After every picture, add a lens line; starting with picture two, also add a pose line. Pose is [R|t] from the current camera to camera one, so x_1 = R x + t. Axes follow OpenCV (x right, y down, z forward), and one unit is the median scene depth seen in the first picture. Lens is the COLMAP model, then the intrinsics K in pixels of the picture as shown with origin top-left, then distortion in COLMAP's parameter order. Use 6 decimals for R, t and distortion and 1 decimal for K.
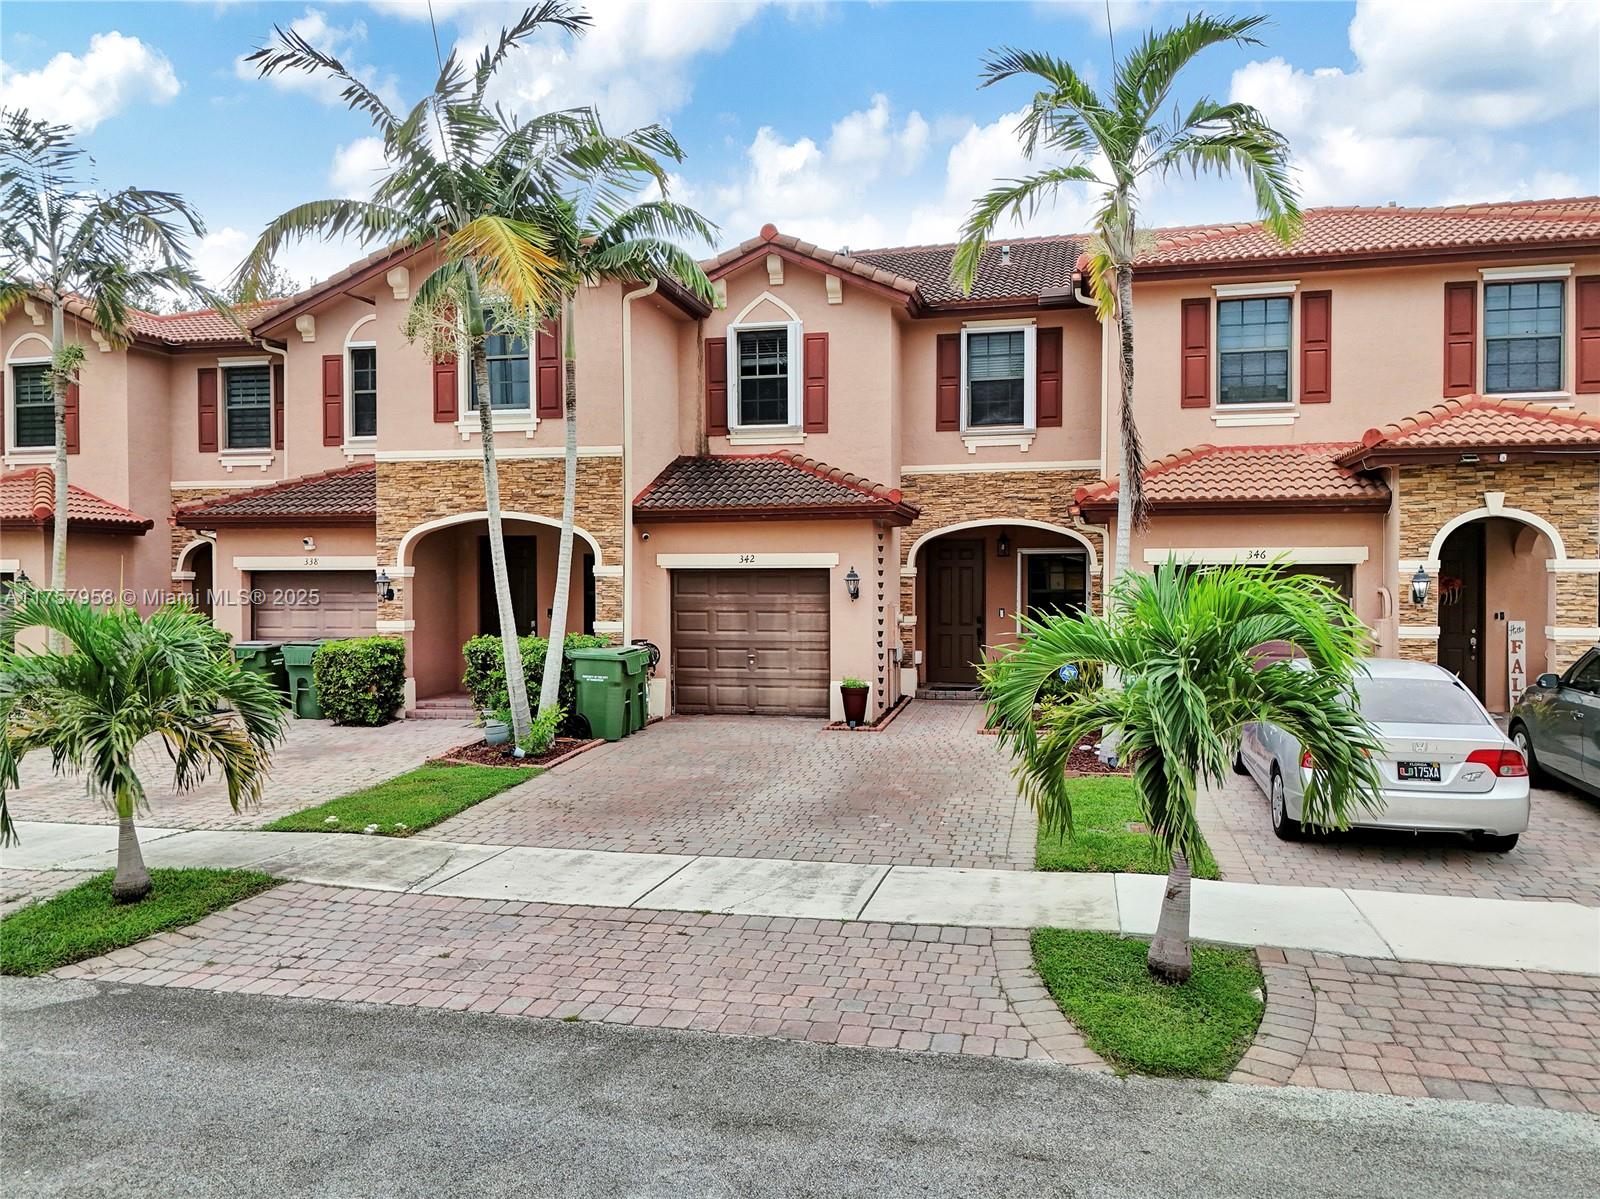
lens RADIAL K [[1095.8, 0, 800.0], [0, 1095.8, 599.5], [0, 0, 1]] dist [0.063967, -0.070394]
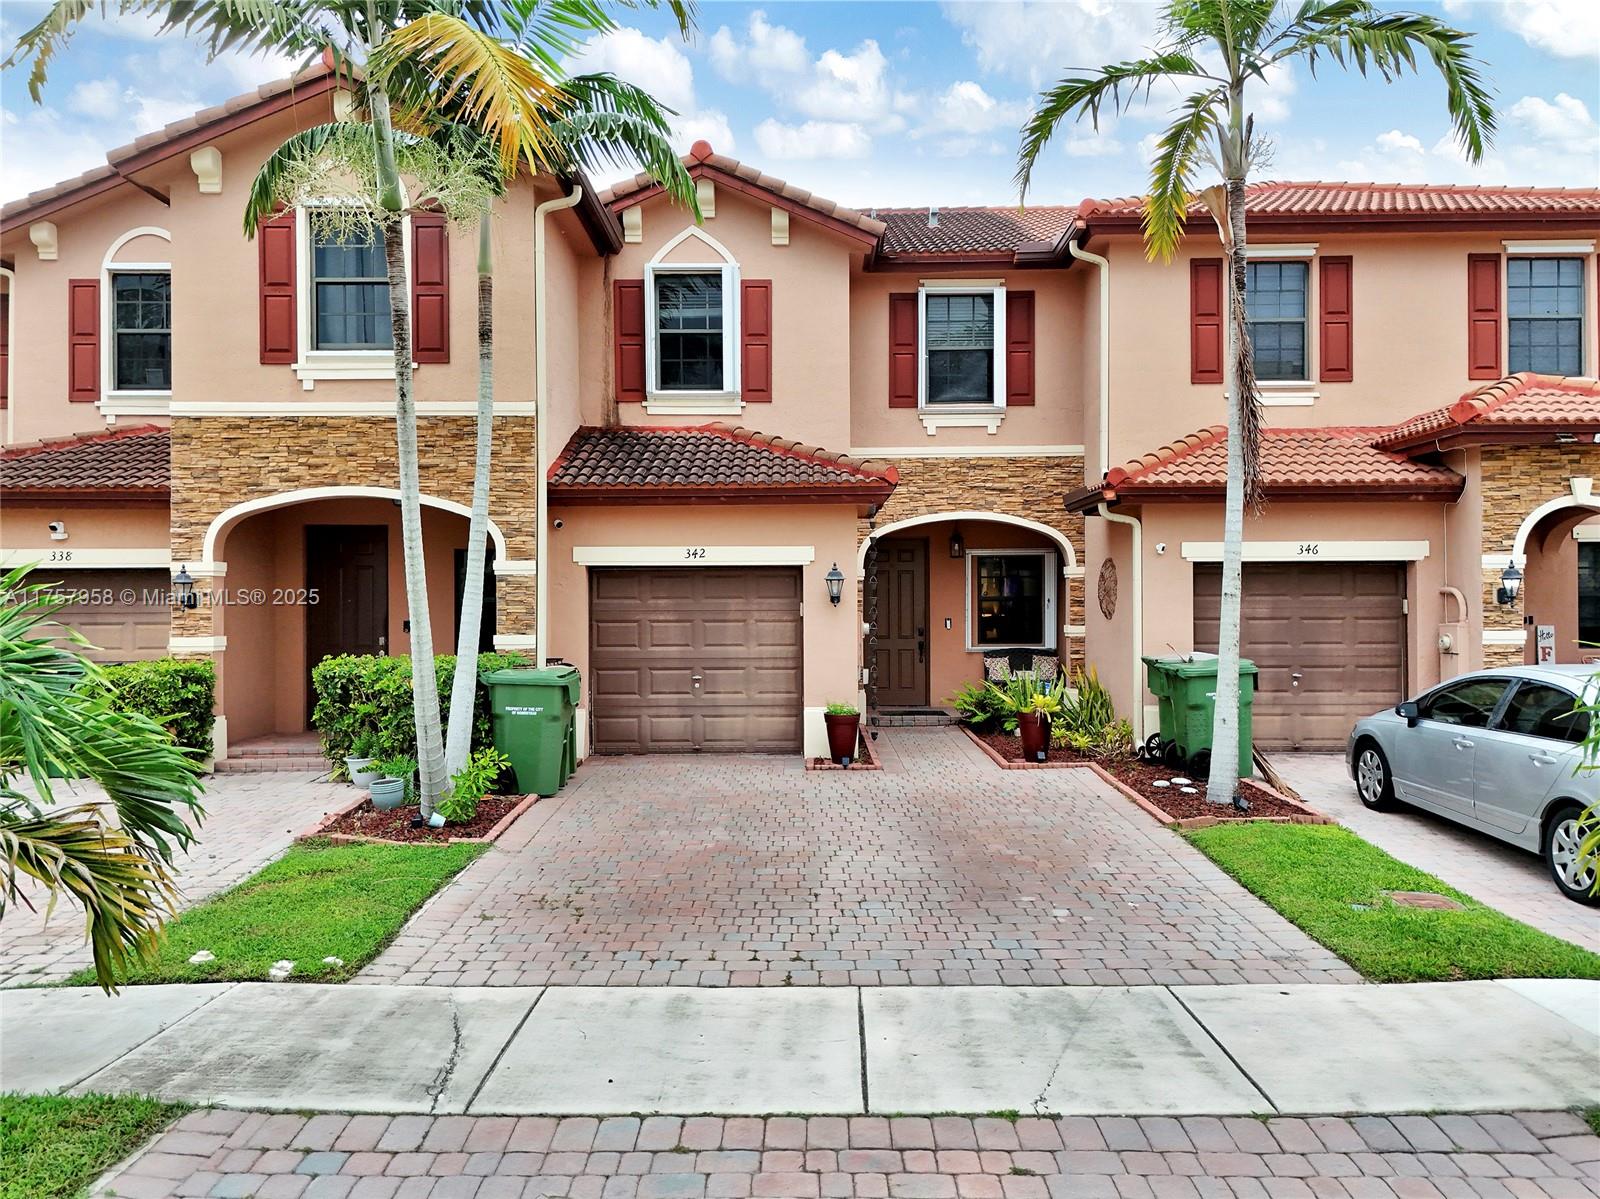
lens RADIAL K [[1128.7, 0, 800.0], [0, 1128.7, 599.5], [0, 0, 1]] dist [0.049122, -0.030223]
pose [[0.977946, -0.001629, 0.208851, -0.142768], [0.005676, 0.999807, -0.018782, 0.011363], [-0.208780, 0.019553, 0.977767, 0.195582]]
